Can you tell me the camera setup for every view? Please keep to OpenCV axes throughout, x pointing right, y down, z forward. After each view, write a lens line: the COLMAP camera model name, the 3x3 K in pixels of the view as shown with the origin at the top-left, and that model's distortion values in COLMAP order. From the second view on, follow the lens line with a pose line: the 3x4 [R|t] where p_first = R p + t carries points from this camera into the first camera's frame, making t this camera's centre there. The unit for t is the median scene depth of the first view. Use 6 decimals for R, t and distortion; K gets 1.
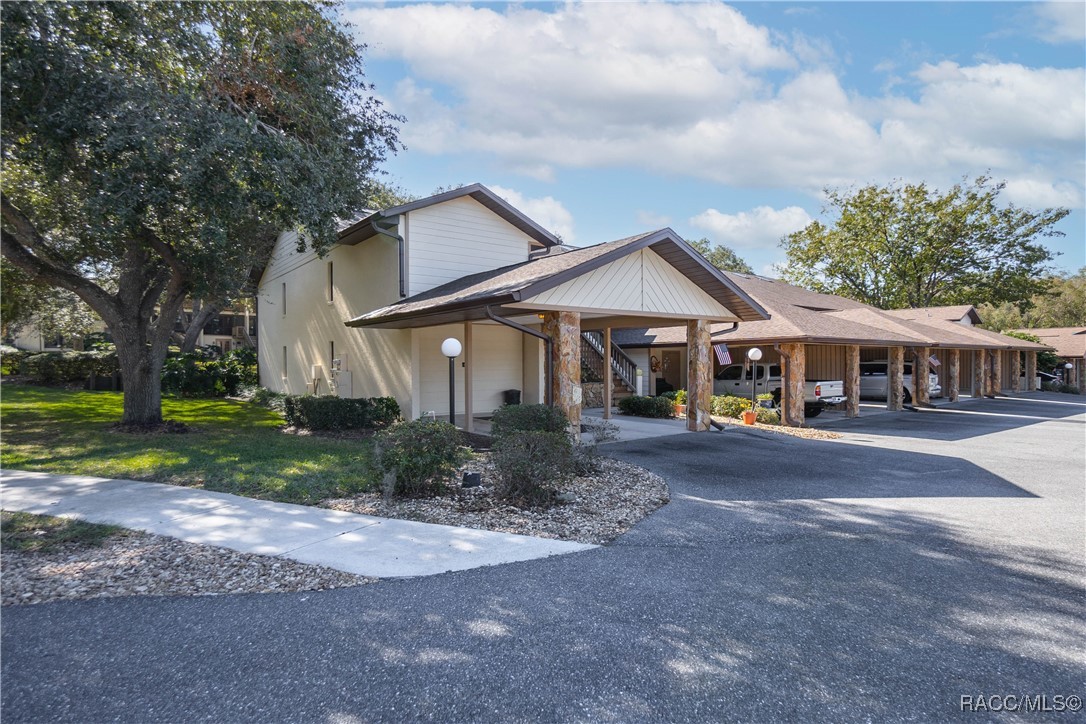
lens RADIAL K [[573.8, 0, 542.8], [0, 573.8, 364.6], [0, 0, 1]] dist [-0.027033, 0.003044]
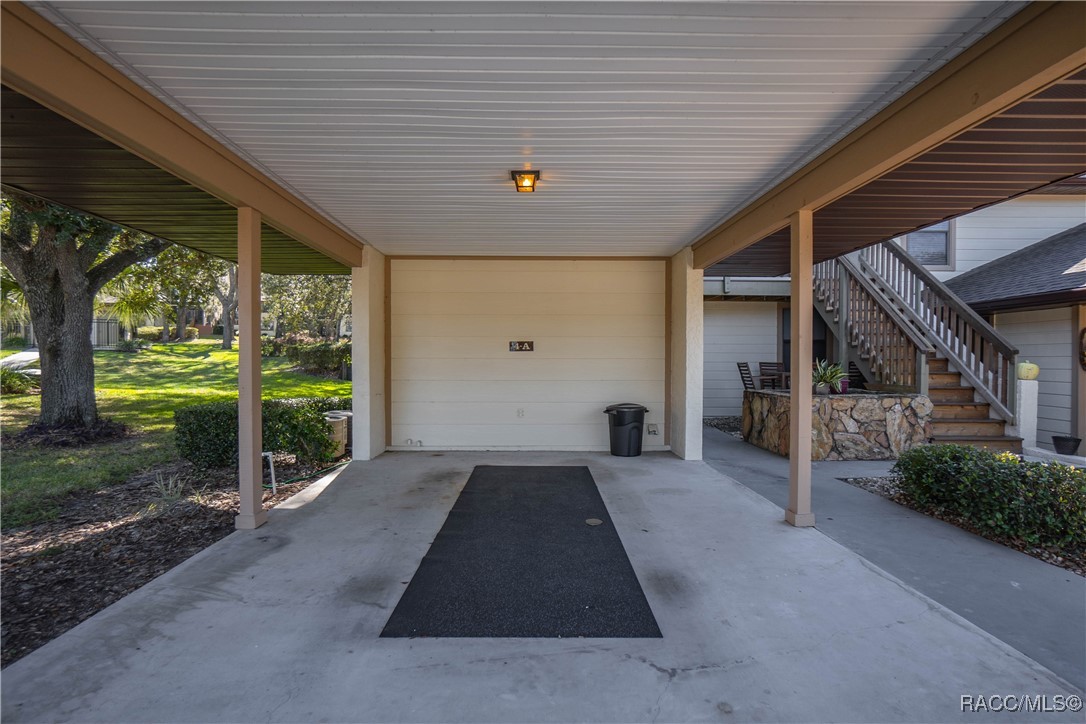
lens RADIAL K [[573.8, 0, 547.7], [0, 573.8, 369.1], [0, 0, 1]] dist [-0.027033, 0.003044]
pose [[0.792607, 0.014299, -0.609566, 0.143921], [-0.005672, 0.999855, 0.016079, 0.008338], [0.609707, -0.009287, 0.792572, 0.517959]]
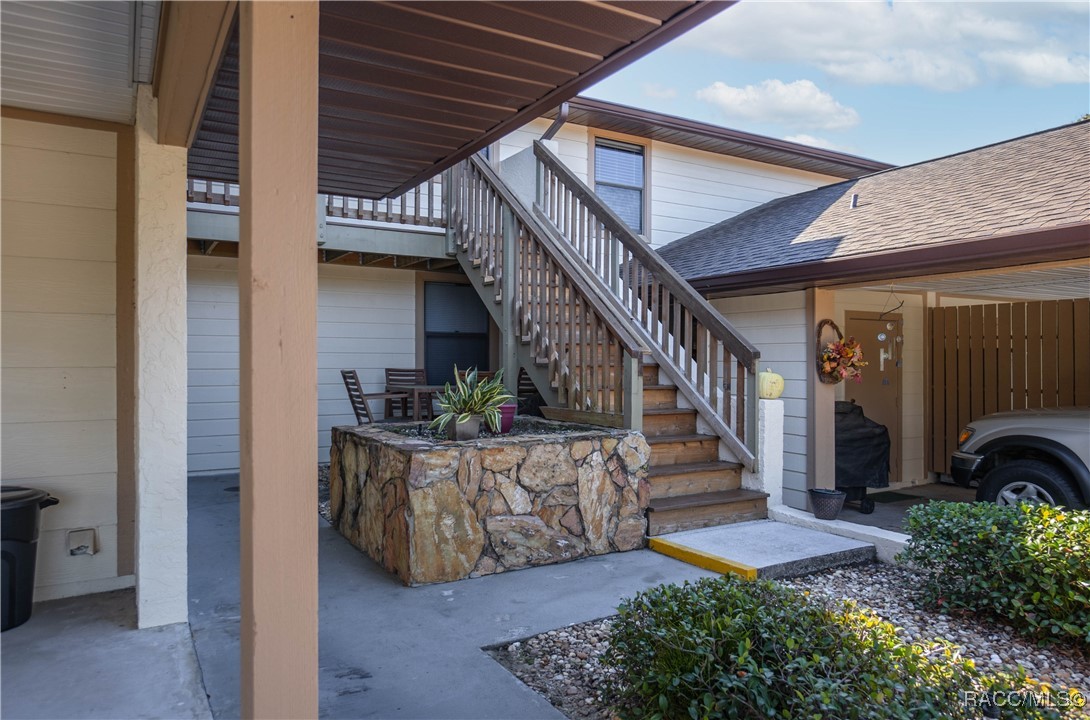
lens RADIAL K [[707.0, 0, 545.2], [0, 707.0, 358.3], [0, 0, 1]] dist [-0.001211, -0.000132]
pose [[0.989611, 0.004919, -0.143690, 0.117905], [-0.005848, 0.999965, -0.006038, 0.005042], [0.143655, 0.006815, 0.989604, 0.696646]]
